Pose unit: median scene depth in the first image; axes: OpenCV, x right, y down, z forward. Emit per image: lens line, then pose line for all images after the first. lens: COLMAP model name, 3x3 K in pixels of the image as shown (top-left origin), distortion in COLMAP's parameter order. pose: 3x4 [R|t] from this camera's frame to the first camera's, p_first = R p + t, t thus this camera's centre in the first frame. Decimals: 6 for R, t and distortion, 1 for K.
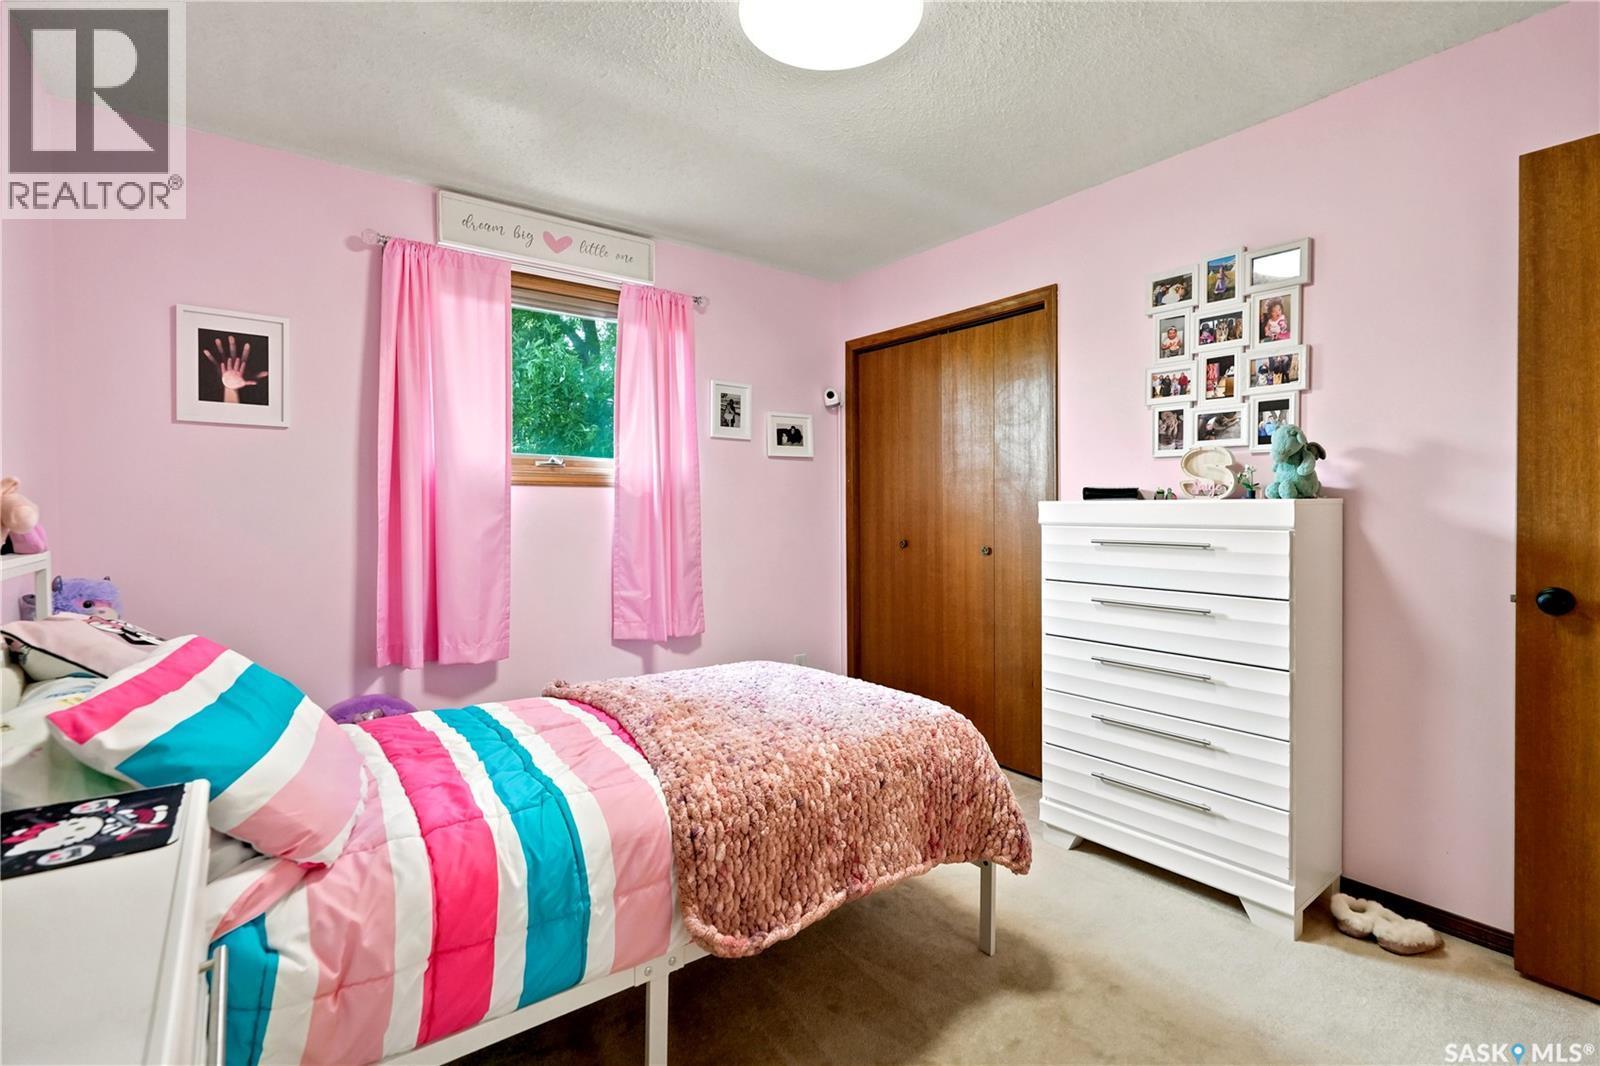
lens RADIAL K [[740.6, 0, 802.7], [0, 740.6, 514.0], [0, 0, 1]] dist [-0.000920, -0.000128]
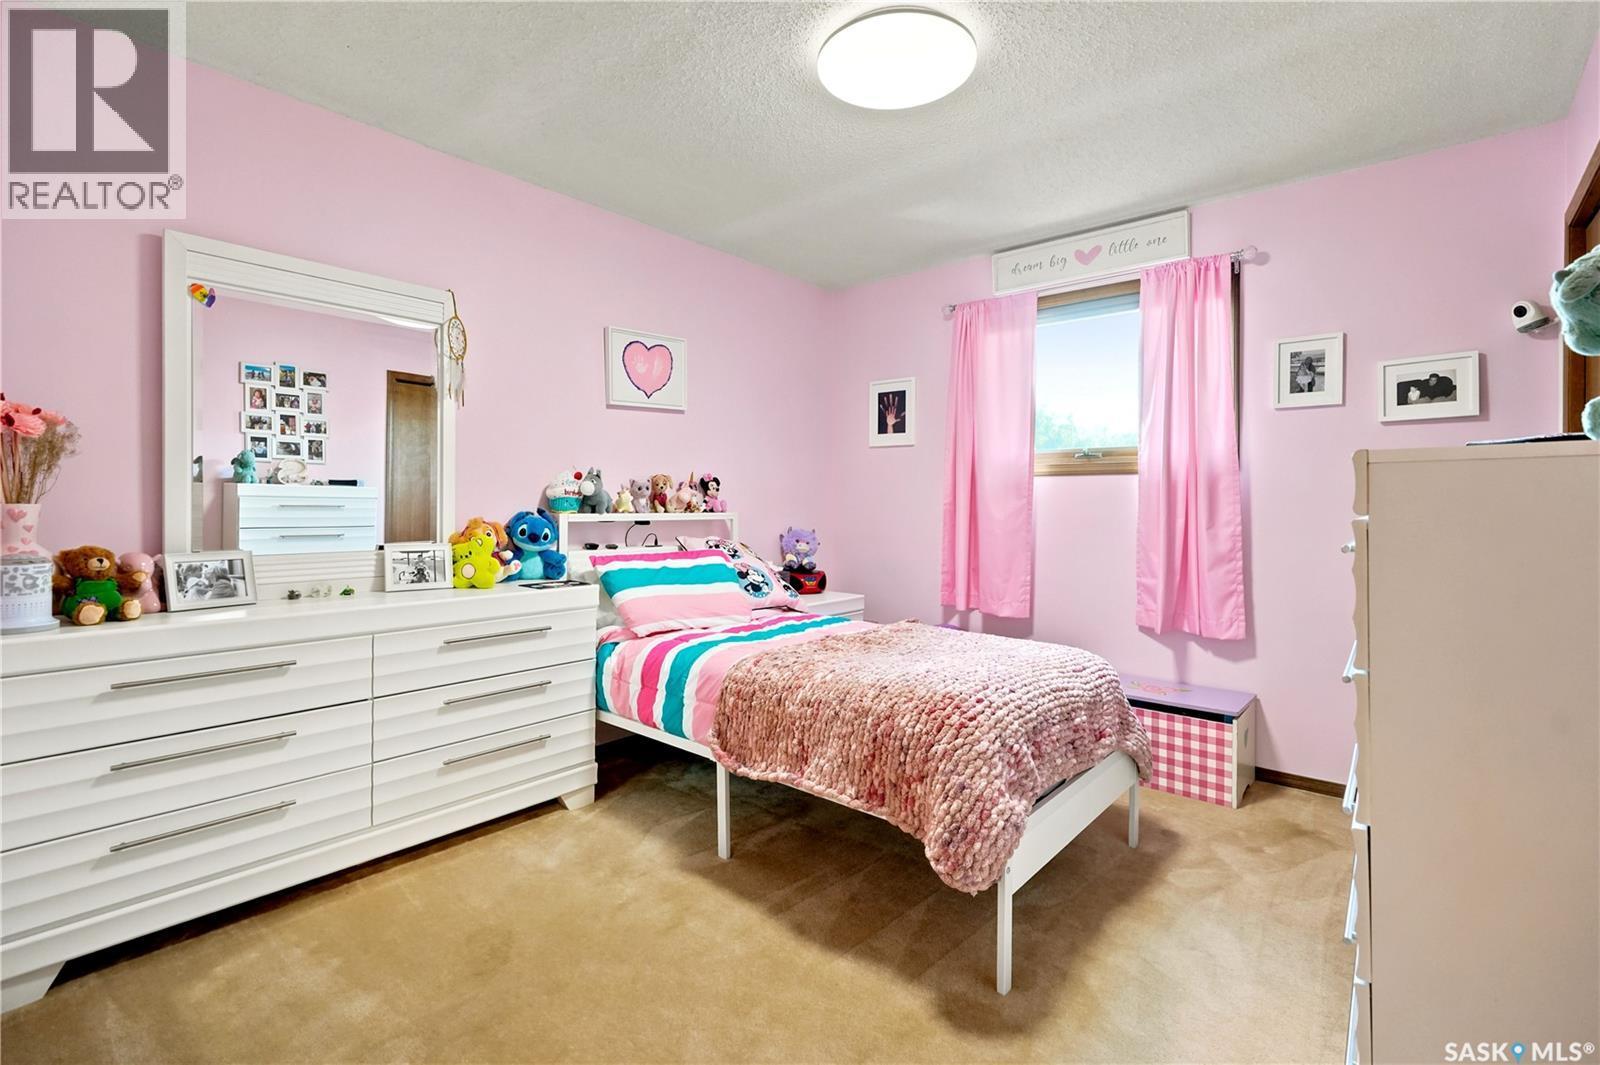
lens RADIAL K [[744.2, 0, 803.6], [0, 744.2, 495.1], [0, 0, 1]] dist [0.000369, 0.000430]
pose [[0.209591, -0.010211, -0.977736, 0.715693], [-0.012475, 0.999836, -0.013116, 0.012813], [0.977710, 0.014946, 0.209430, 0.384536]]
